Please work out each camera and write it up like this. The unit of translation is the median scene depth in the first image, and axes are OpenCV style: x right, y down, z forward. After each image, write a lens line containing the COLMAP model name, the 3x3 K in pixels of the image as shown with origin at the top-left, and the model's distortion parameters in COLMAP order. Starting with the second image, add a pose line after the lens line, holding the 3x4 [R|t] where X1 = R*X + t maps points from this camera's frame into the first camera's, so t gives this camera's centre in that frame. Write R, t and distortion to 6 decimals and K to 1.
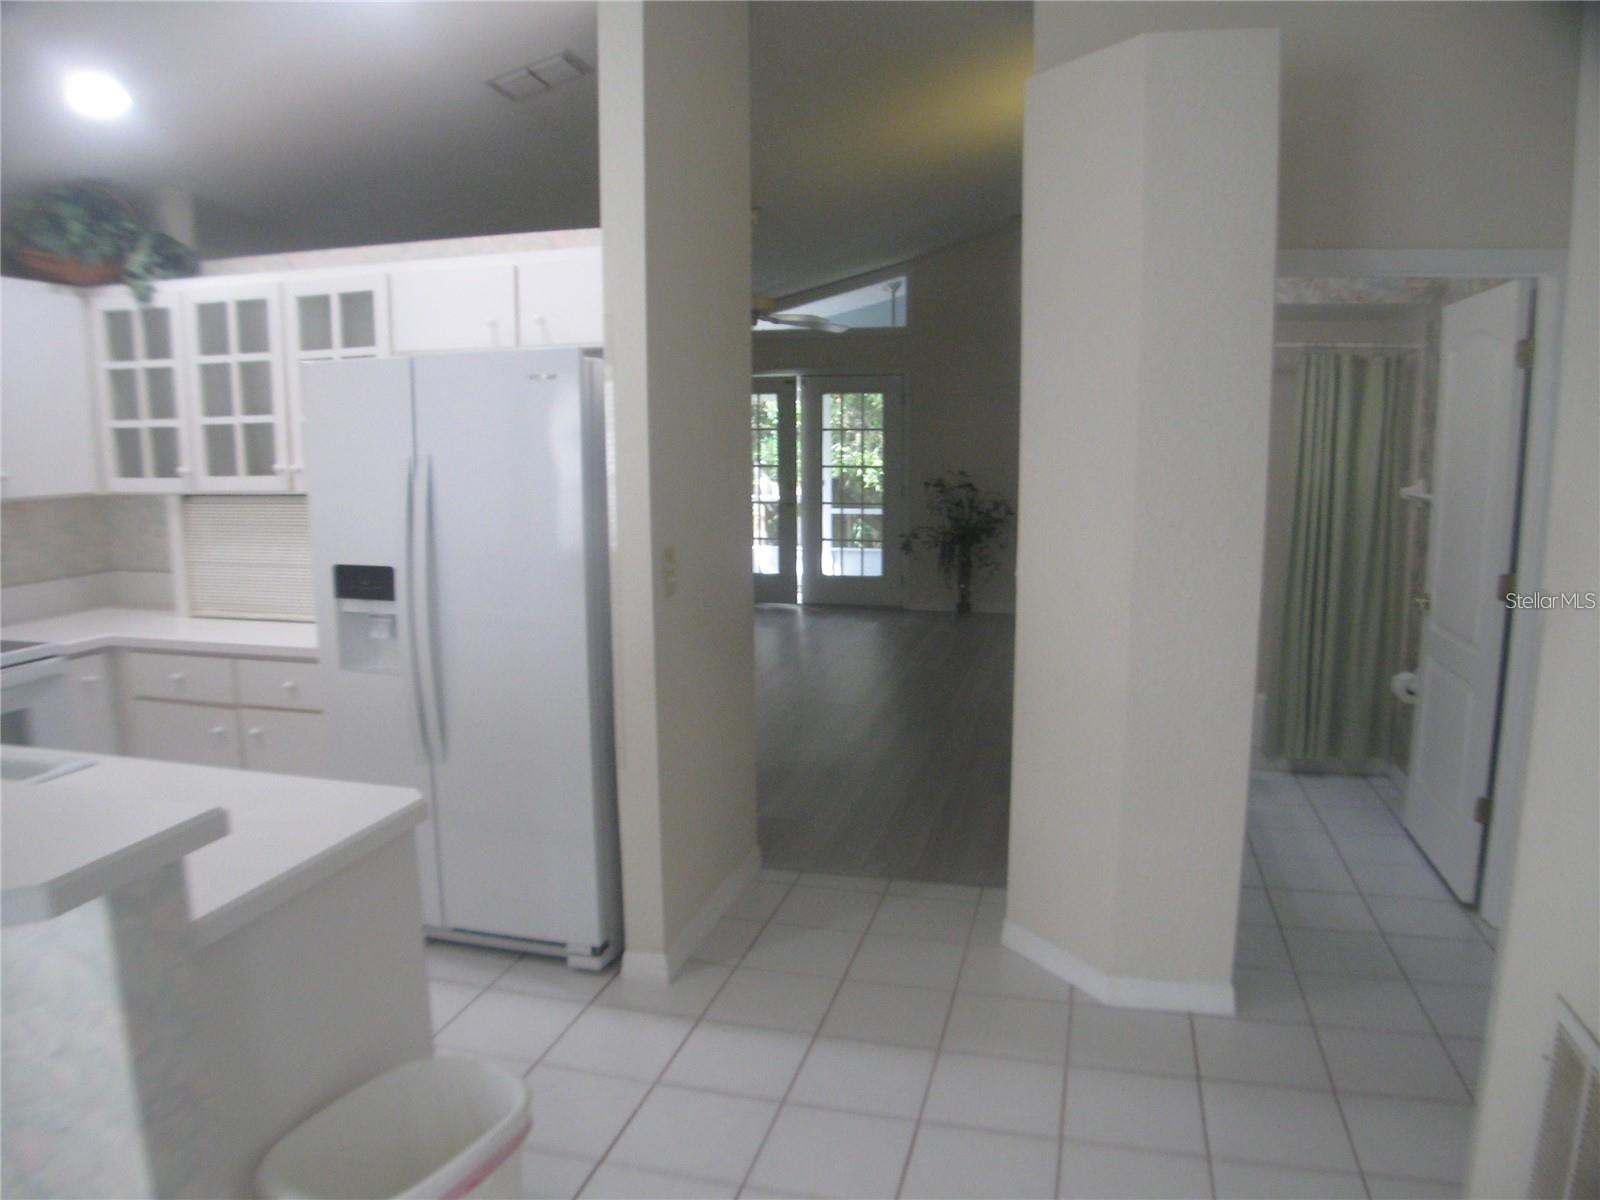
lens RADIAL K [[1150.5, 0, 813.6], [0, 1150.5, 610.7], [0, 0, 1]] dist [-0.151675, 0.076111]
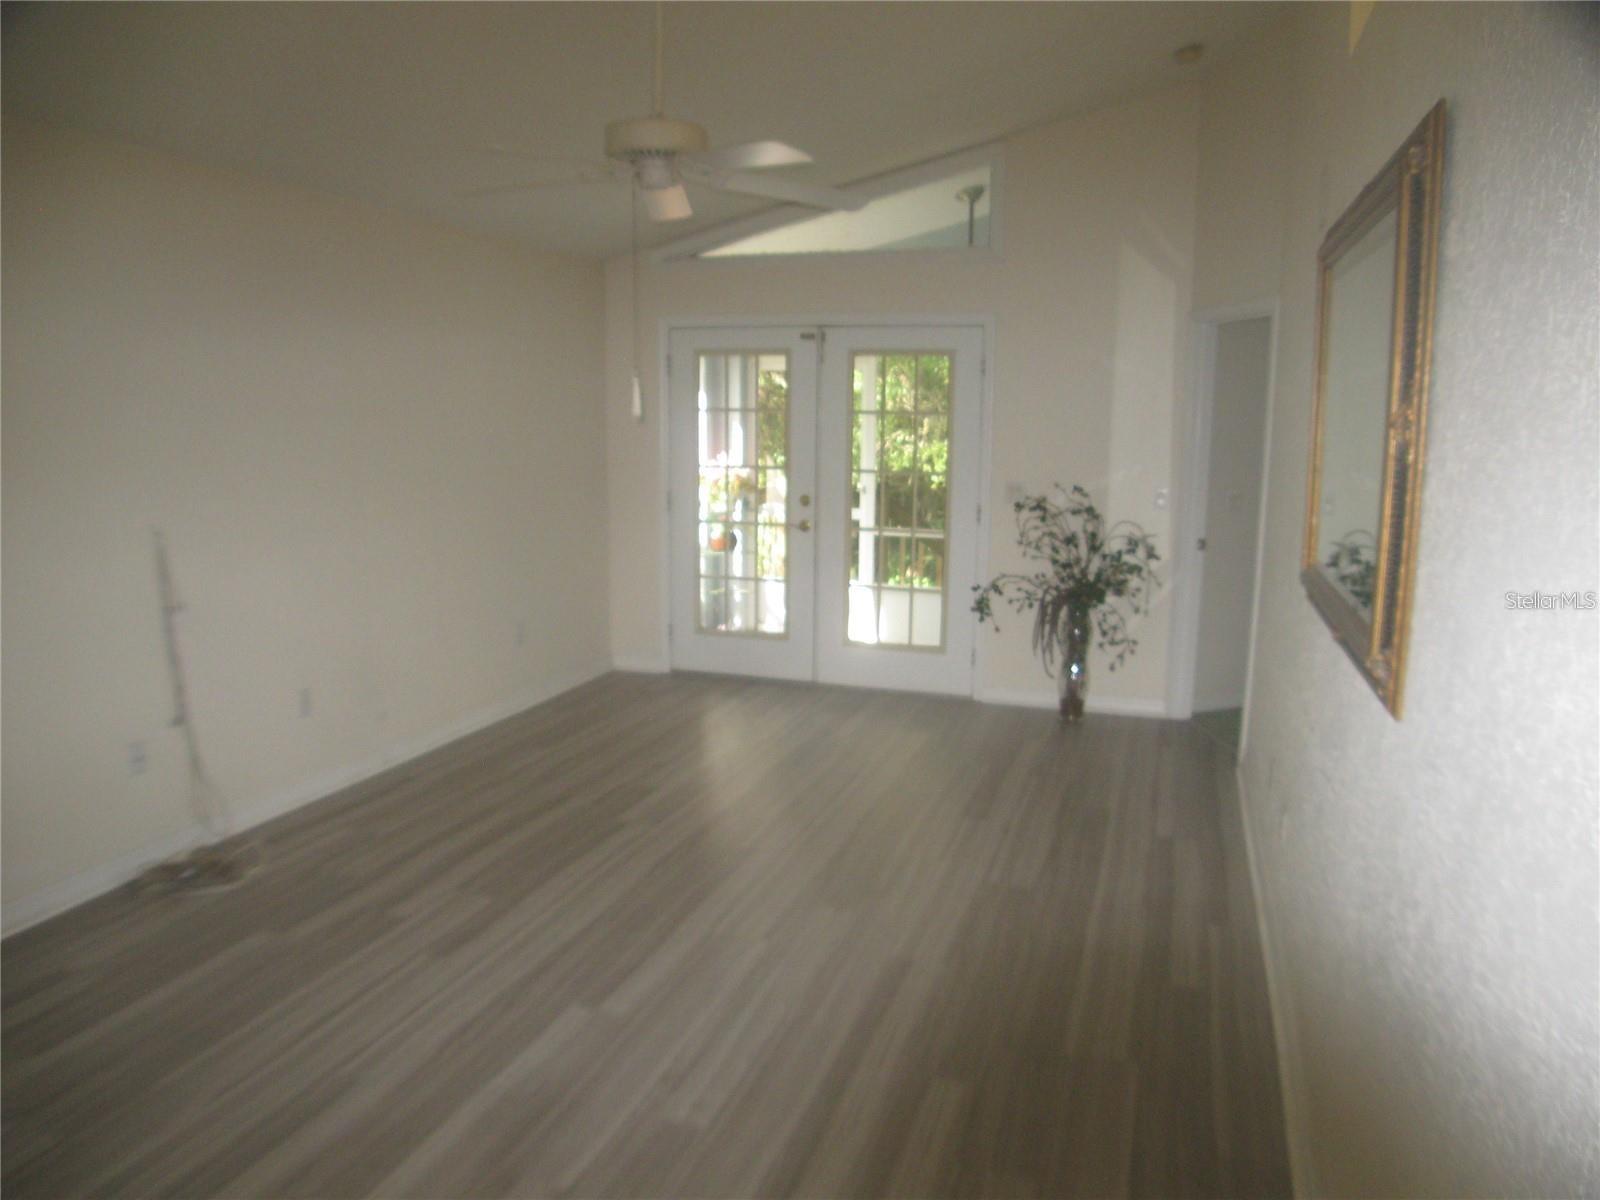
lens RADIAL K [[1150.5, 0, 813.6], [0, 1150.5, 610.7], [0, 0, 1]] dist [-0.151675, 0.076111]
pose [[0.997899, 0.029996, -0.057425, 0.026561], [-0.029204, 0.999467, 0.014578, -0.060080], [0.057831, -0.012871, 0.998243, 0.385278]]
